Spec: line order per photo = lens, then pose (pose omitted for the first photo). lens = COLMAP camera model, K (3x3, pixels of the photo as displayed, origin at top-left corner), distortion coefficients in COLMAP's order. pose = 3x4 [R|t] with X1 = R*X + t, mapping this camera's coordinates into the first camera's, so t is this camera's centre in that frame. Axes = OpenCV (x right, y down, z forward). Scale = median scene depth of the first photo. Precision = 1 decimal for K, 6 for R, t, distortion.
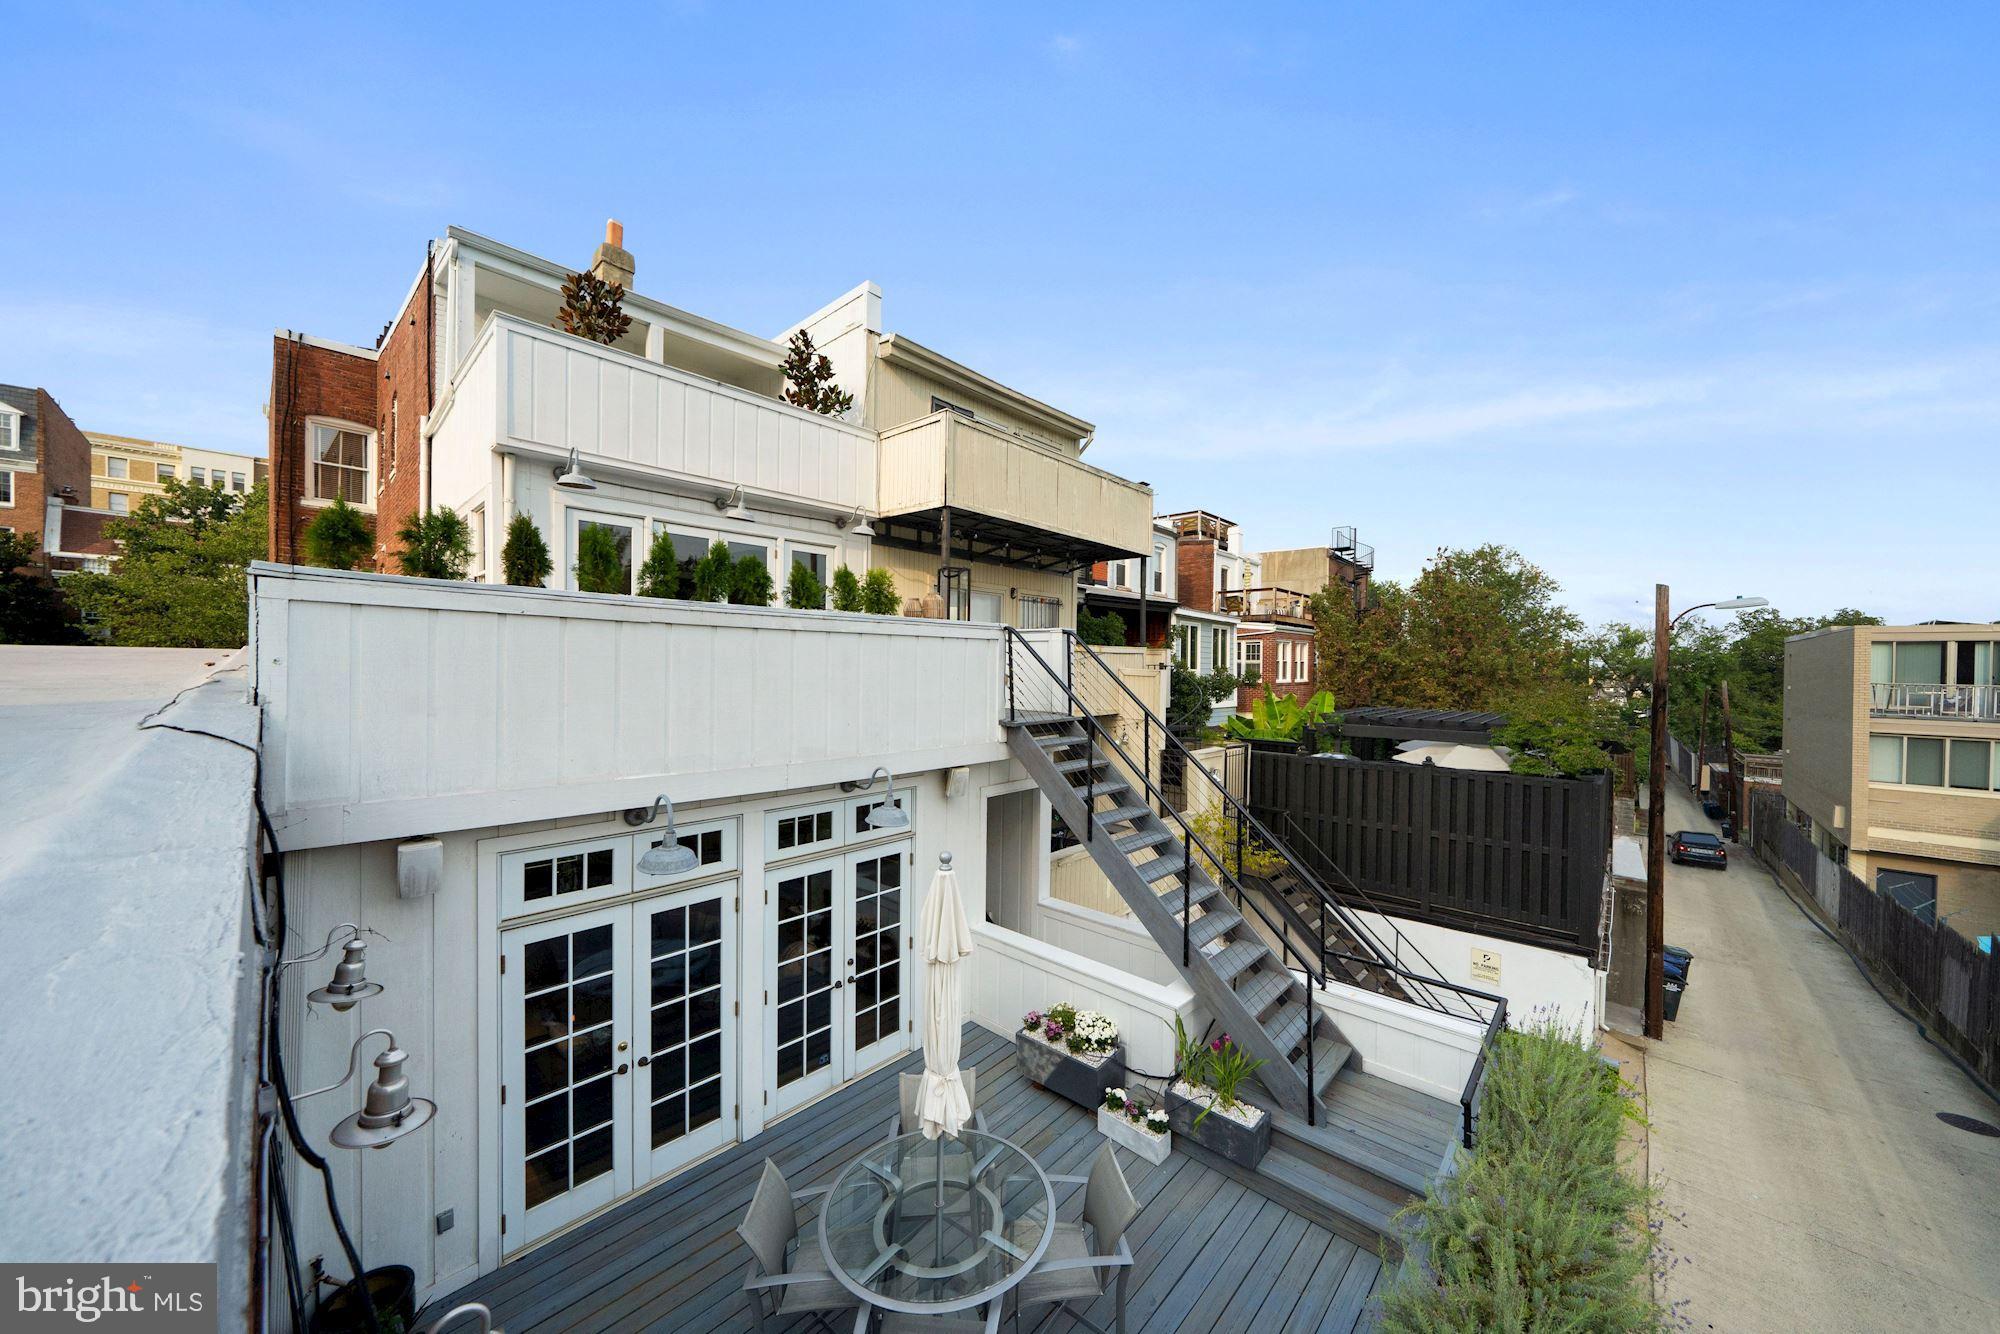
lens RADIAL K [[715.0, 0, 1012.8], [0, 715.0, 668.4], [0, 0, 1]] dist [-0.008292, 0.000344]
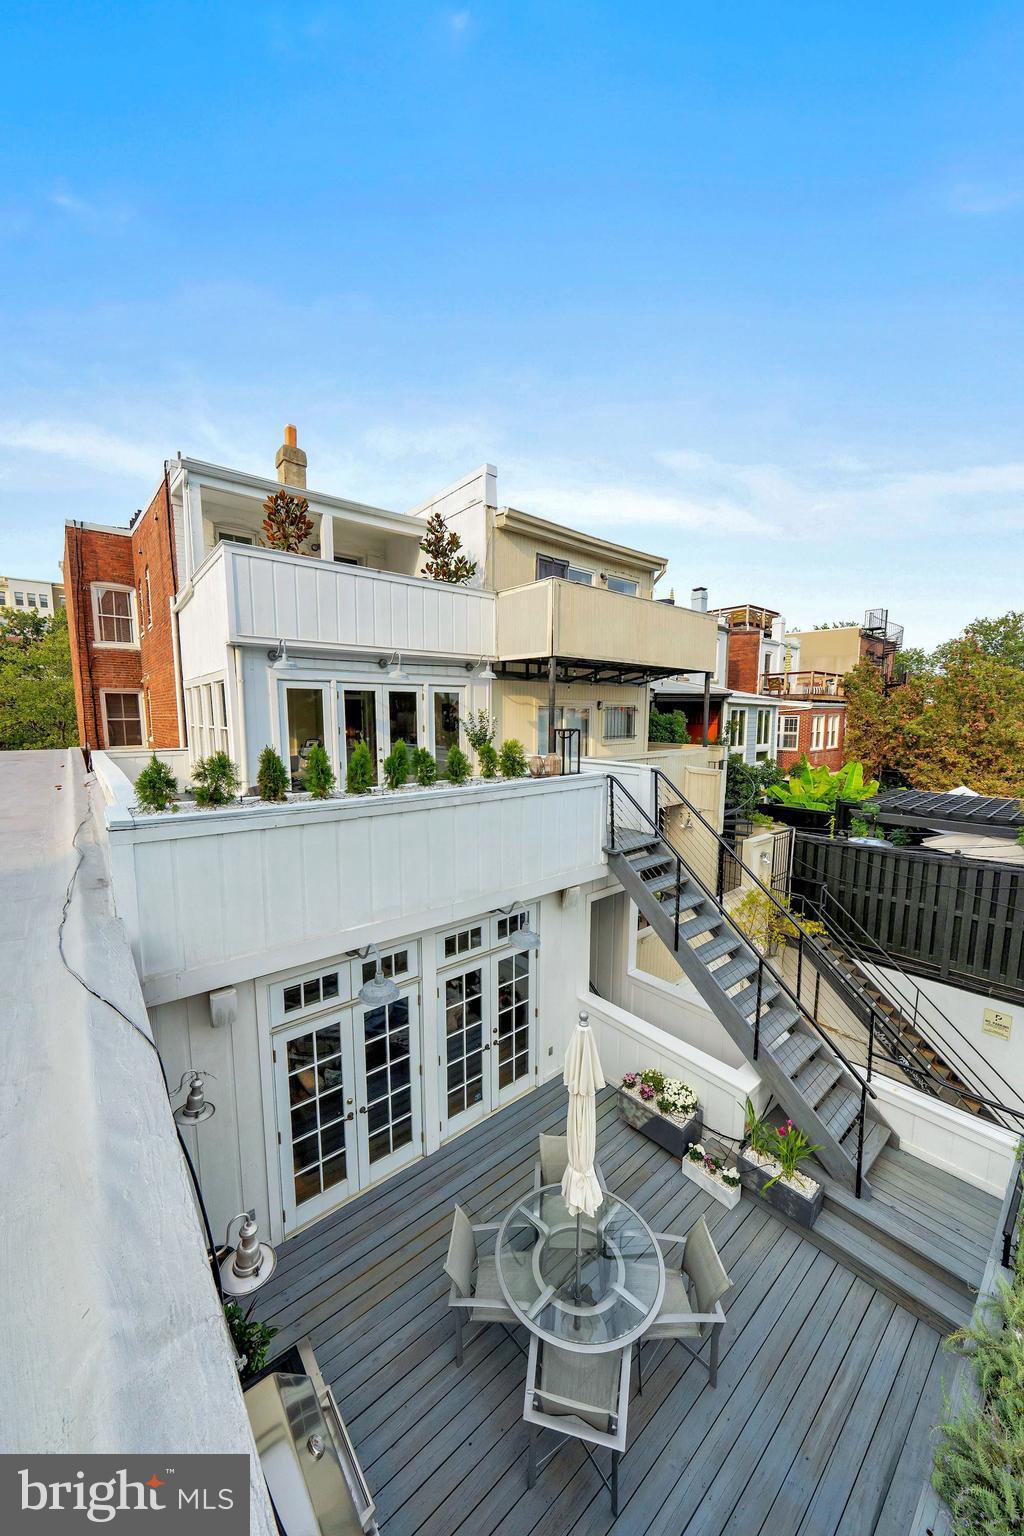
lens RADIAL K [[549.1, 0, 499.4], [0, 549.1, 780.3], [0, 0, 1]] dist [-0.008292, 0.000344]
pose [[0.988811, 0.005287, -0.149081, -0.055890], [0.011341, 0.993815, 0.110464, -0.159989], [0.148743, -0.110919, 0.982636, 0.014397]]
